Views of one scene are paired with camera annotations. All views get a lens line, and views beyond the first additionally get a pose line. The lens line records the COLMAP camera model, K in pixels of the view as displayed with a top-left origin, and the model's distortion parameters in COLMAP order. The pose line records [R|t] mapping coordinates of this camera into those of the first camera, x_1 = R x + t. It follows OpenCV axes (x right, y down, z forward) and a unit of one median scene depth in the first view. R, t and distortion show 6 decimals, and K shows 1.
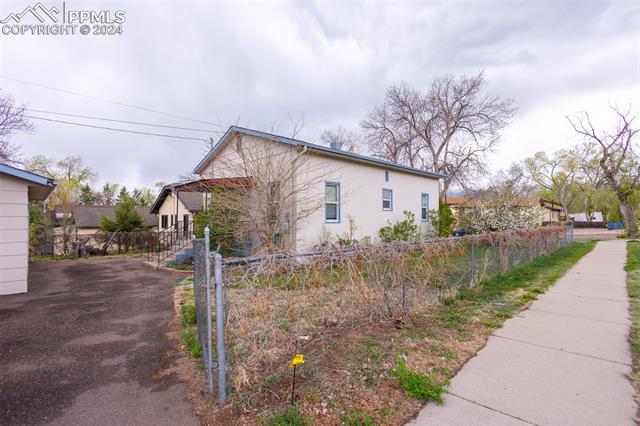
lens RADIAL K [[300.3, 0, 320.0], [0, 300.3, 213.0], [0, 0, 1]] dist [0.002662, 0.000190]
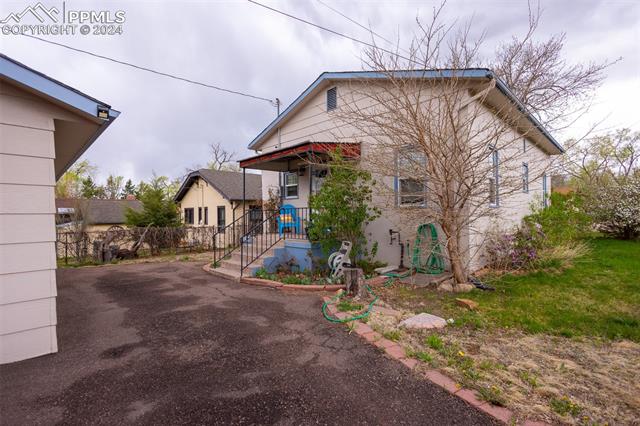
lens RADIAL K [[301.4, 0, 320.0], [0, 301.4, 213.0], [0, 0, 1]] dist [-0.001335, -0.000211]
pose [[0.999845, -0.011724, 0.013157, -0.216999], [0.011550, 0.999845, 0.013261, 0.019075], [-0.013311, -0.013107, 0.999826, 0.202563]]
